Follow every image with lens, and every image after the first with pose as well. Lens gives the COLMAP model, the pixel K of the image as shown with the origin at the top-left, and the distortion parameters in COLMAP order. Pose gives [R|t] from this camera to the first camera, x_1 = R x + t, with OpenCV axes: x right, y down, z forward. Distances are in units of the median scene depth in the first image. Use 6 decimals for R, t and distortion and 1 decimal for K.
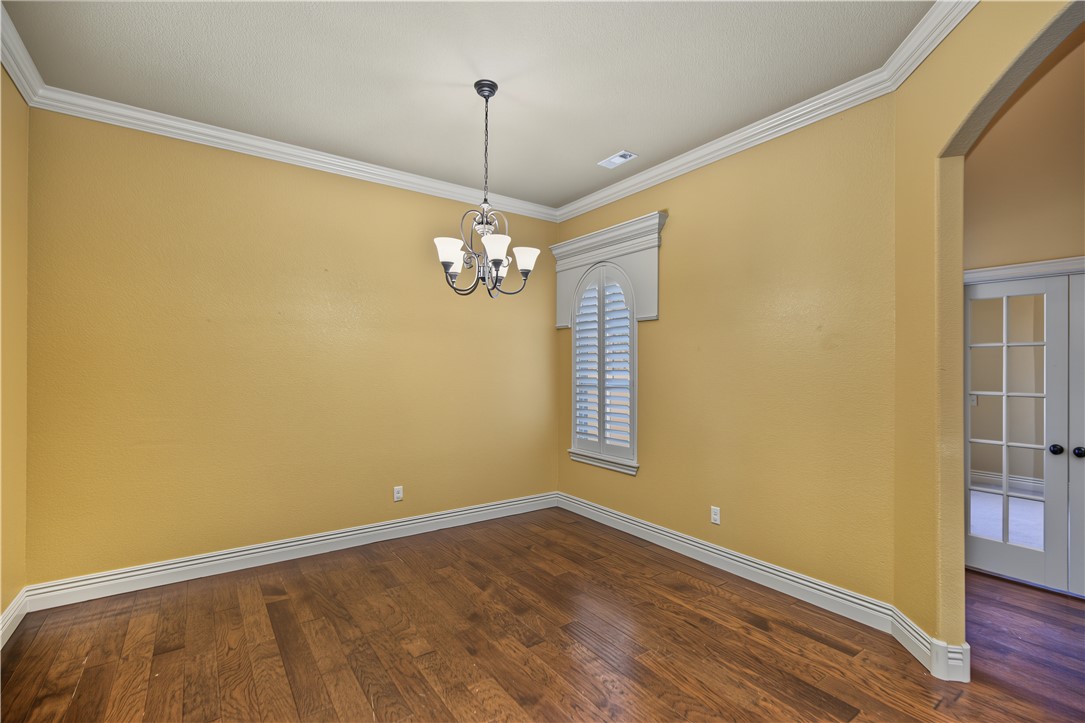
lens RADIAL K [[499.6, 0, 543.0], [0, 499.6, 362.8], [0, 0, 1]] dist [-0.000886, -0.000873]
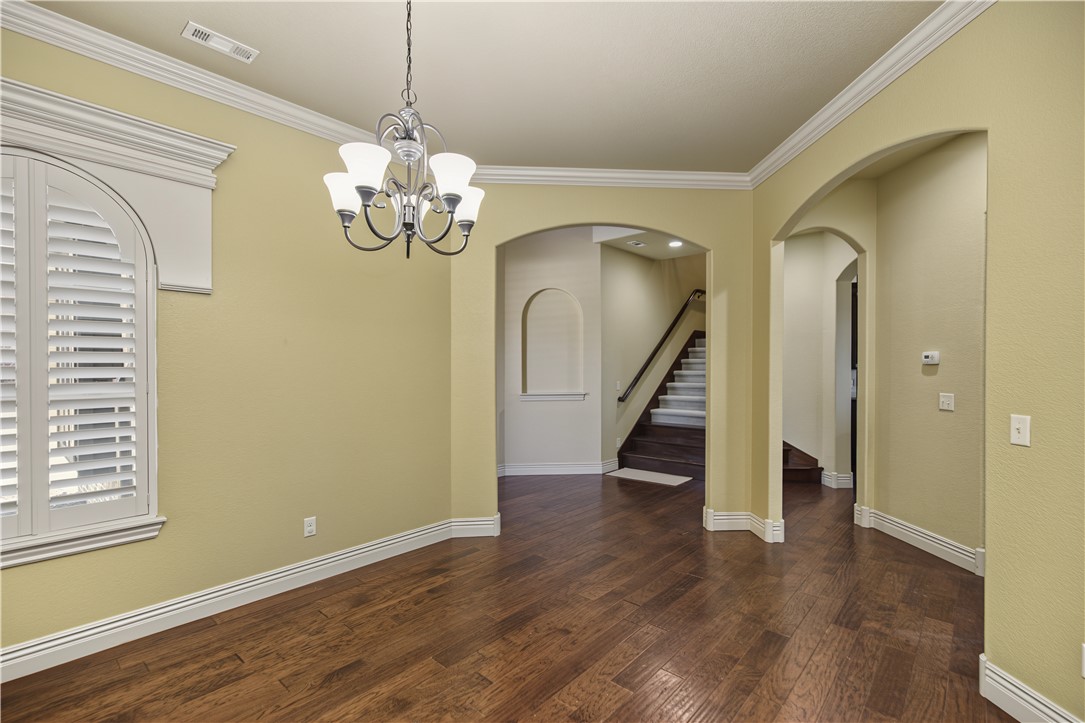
lens RADIAL K [[499.6, 0, 546.1], [0, 499.6, 361.3], [0, 0, 1]] dist [-0.000886, -0.000873]
pose [[-0.224545, -0.001884, 0.974462, -0.667927], [-0.006068, 0.999981, 0.000535, -0.007672], [-0.974445, -0.005793, -0.224553, 0.797963]]
